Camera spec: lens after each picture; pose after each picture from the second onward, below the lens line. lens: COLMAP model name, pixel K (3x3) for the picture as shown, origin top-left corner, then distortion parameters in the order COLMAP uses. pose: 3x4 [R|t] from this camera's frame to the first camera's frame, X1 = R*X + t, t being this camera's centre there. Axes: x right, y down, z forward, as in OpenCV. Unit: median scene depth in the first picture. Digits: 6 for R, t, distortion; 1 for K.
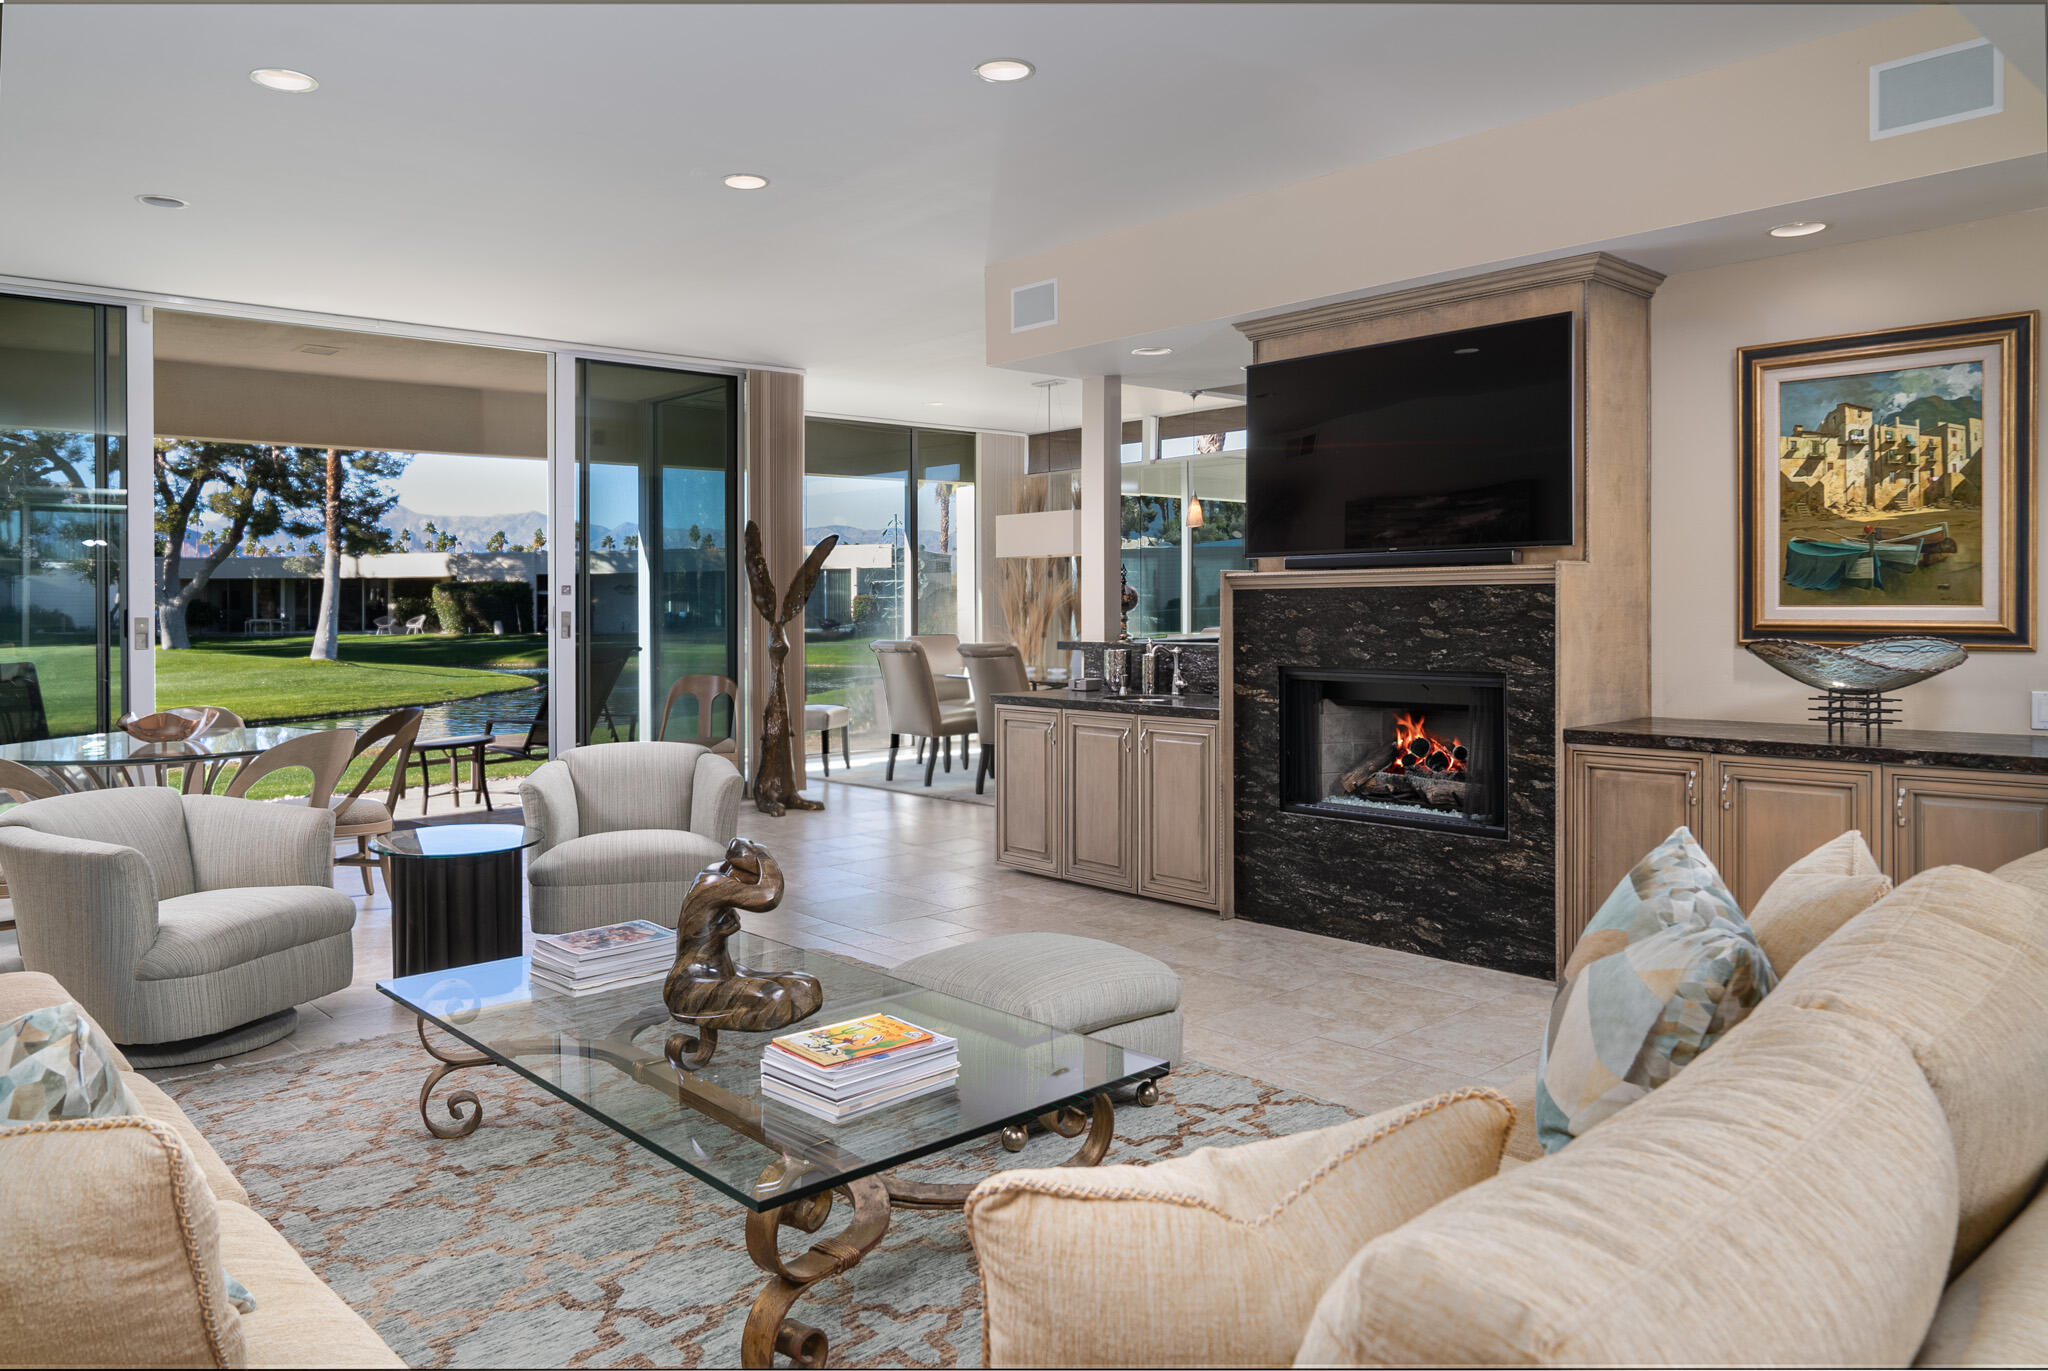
lens RADIAL K [[1387.6, 0, 981.9], [0, 1387.6, 682.3], [0, 0, 1]] dist [0.001692, 0.004635]
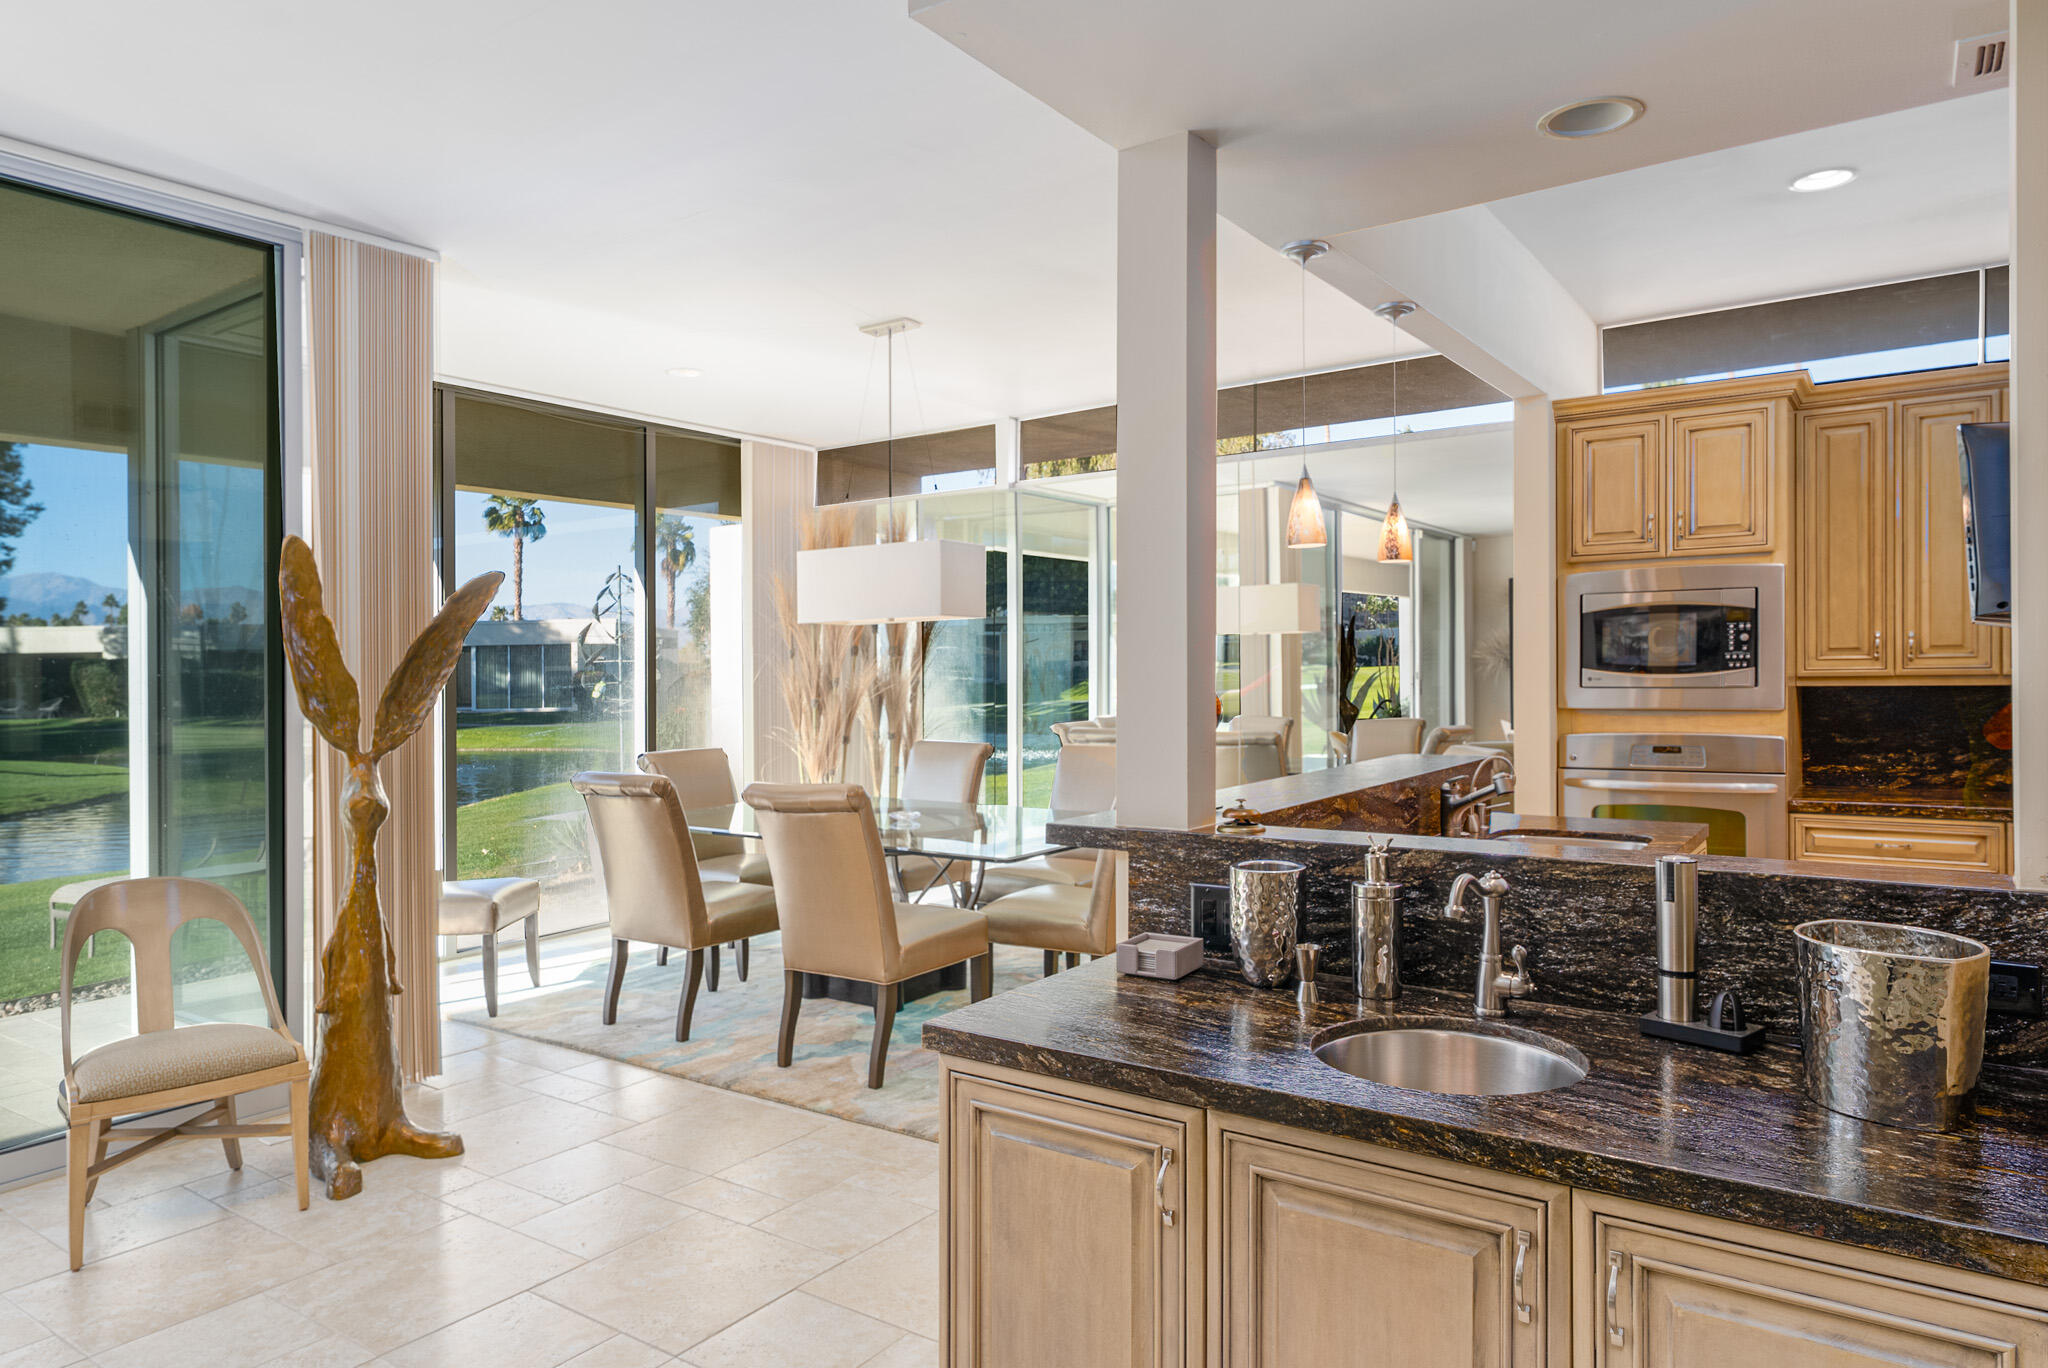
lens RADIAL K [[1298.3, 0, 963.0], [0, 1298.3, 684.4], [0, 0, 1]] dist [-0.002109, 0.002152]
pose [[0.981053, -0.005358, 0.193666, -0.055047], [0.015384, 0.998616, -0.050301, -0.071898], [-0.193129, 0.052327, 0.979777, 0.910185]]
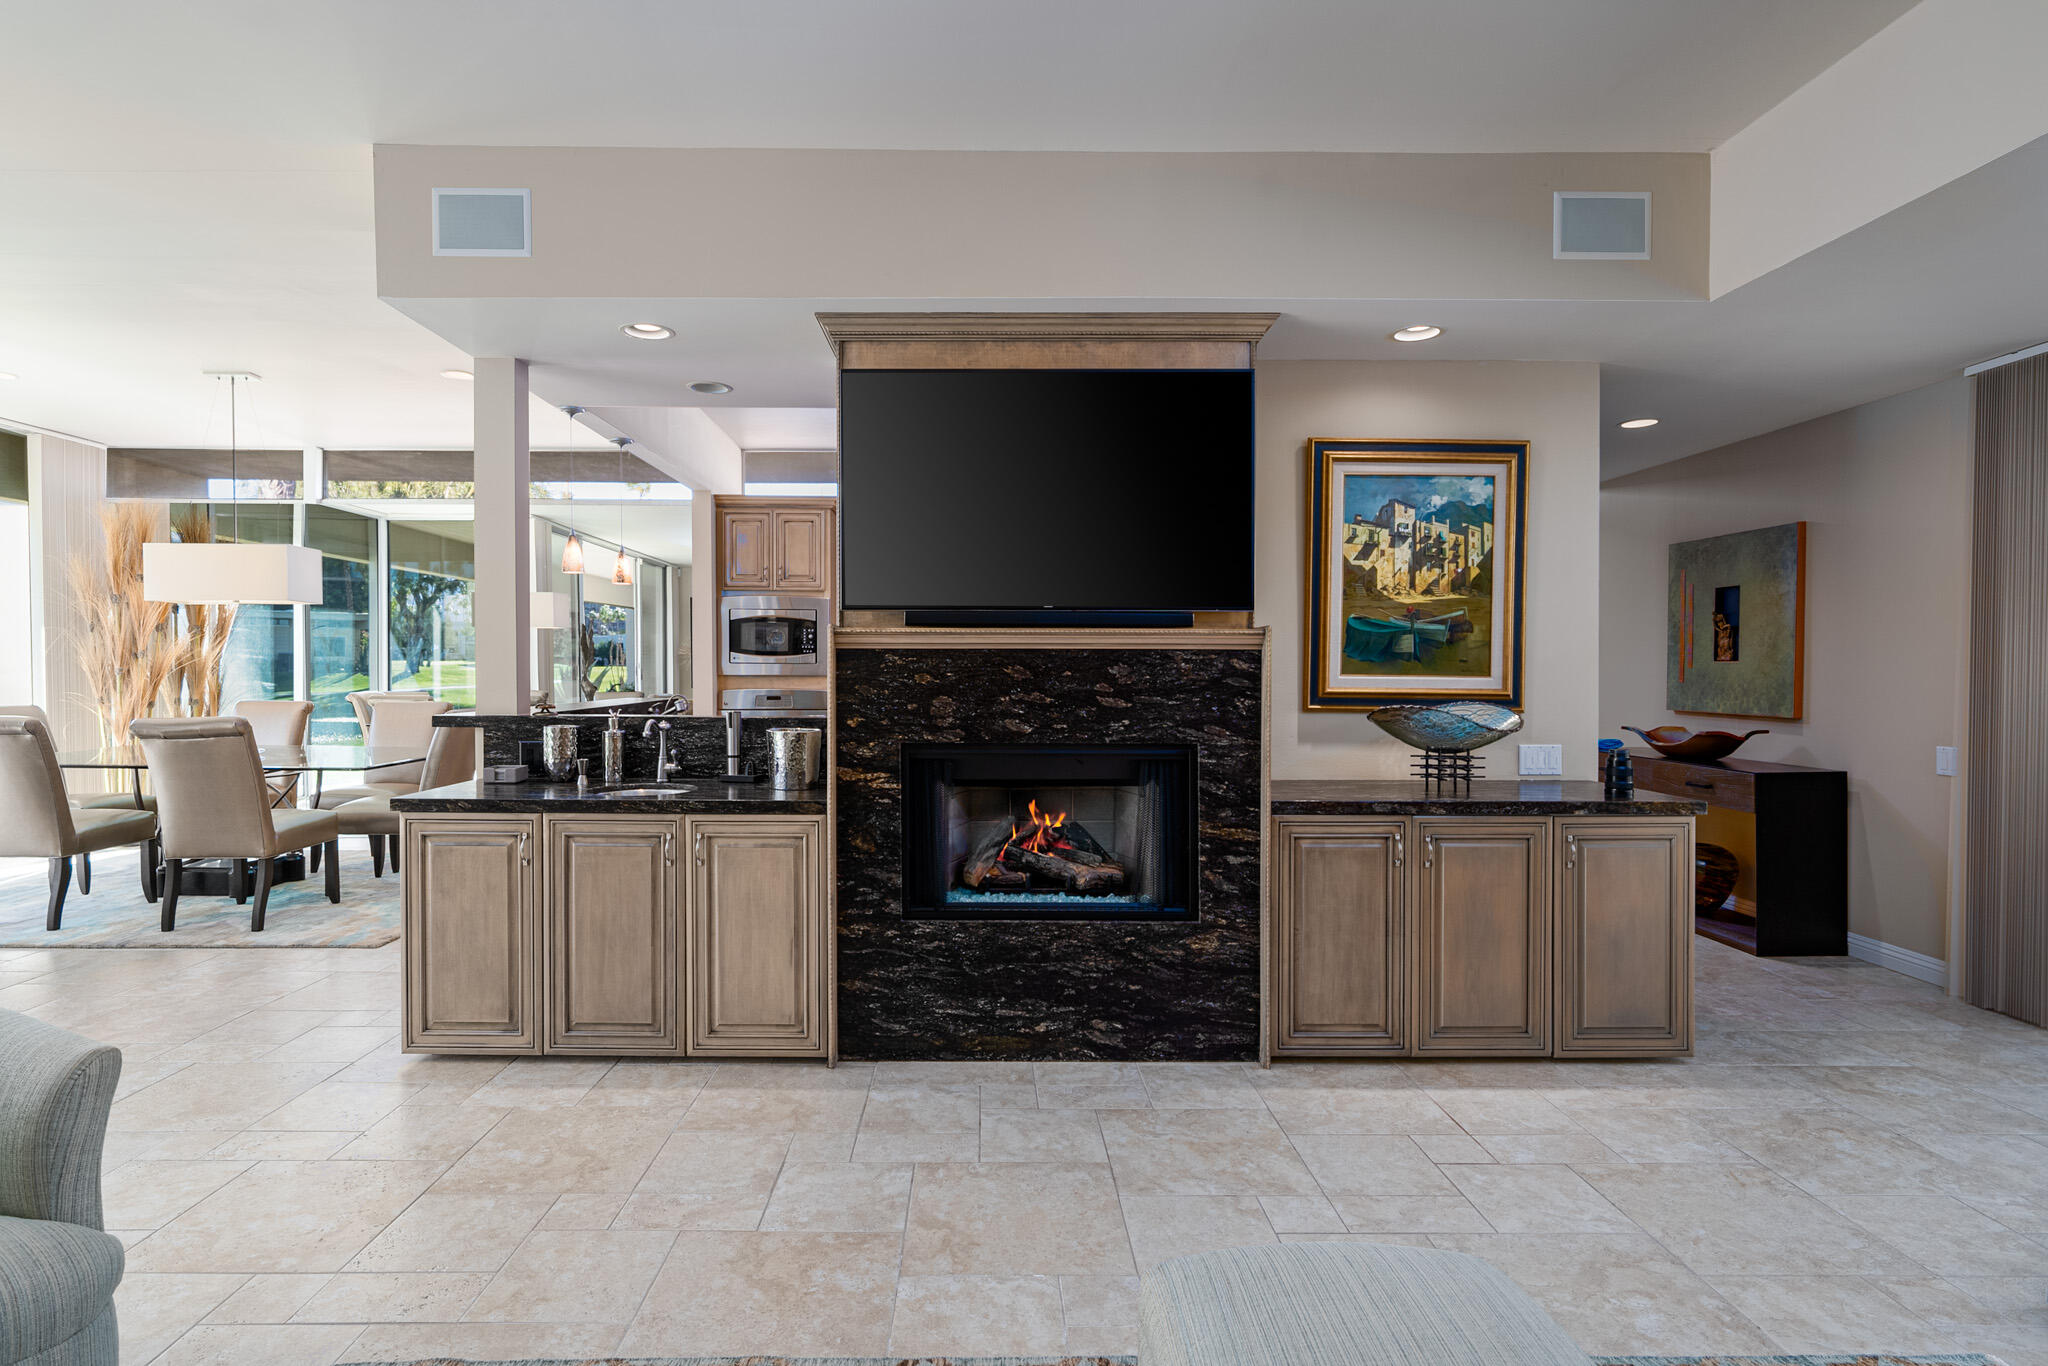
lens RADIAL K [[1093.6, 0, 988.3], [0, 1093.6, 727.0], [0, 0, 1]] dist [0.003025, 0.000306]
pose [[0.669137, -0.025642, 0.742697, -0.247324], [0.031721, 0.999479, 0.005928, -0.025285], [-0.742462, 0.019593, 0.669602, 0.571732]]
